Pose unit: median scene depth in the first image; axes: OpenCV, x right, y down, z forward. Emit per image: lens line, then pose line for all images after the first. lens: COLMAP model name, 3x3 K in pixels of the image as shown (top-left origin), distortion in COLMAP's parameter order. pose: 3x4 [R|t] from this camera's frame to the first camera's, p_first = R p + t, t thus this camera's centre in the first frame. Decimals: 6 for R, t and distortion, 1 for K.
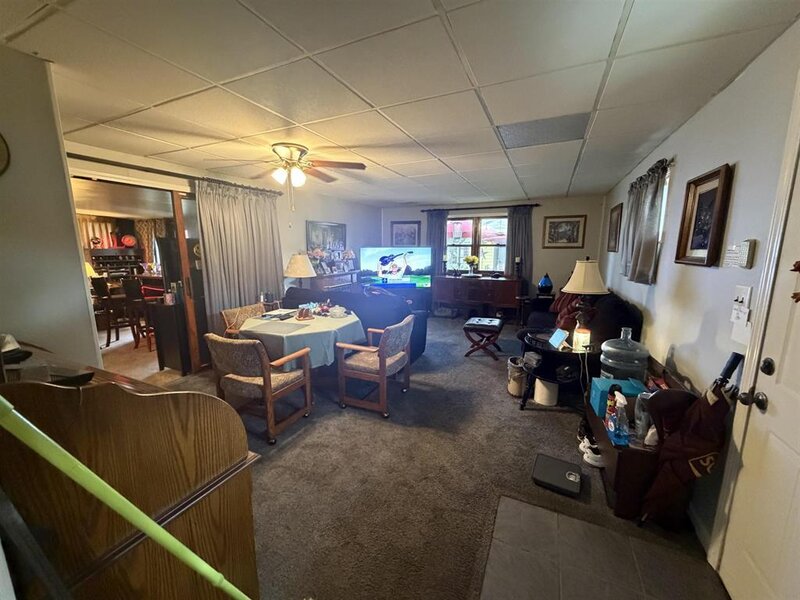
lens RADIAL K [[318.8, 0, 398.3], [0, 318.8, 303.2], [0, 0, 1]] dist [-0.002290, -0.000155]
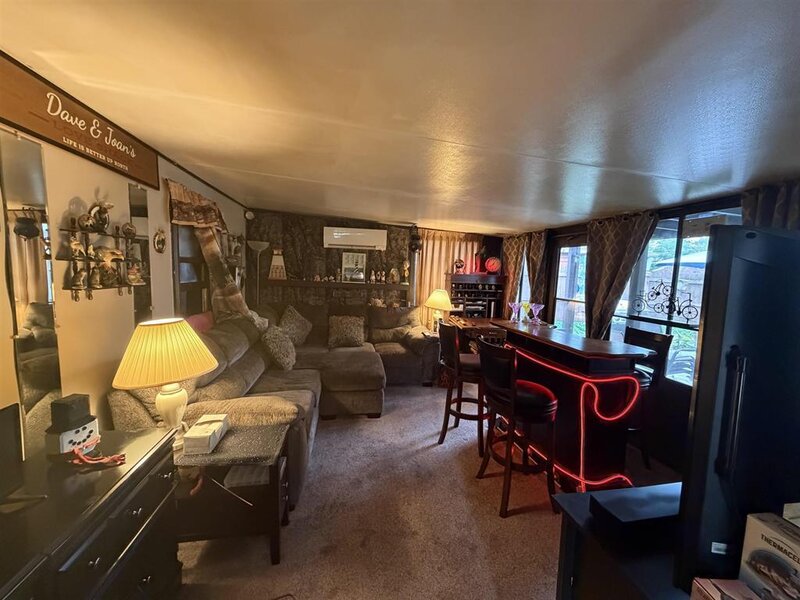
lens RADIAL K [[318.8, 0, 399.6], [0, 318.8, 300.0], [0, 0, 1]] dist [-0.002290, -0.000155]
pose [[0.586786, 0.095966, -0.804035, -0.383126], [-0.172473, 0.984979, -0.008308, -0.074029], [0.791161, 0.143549, 0.594524, 0.413270]]
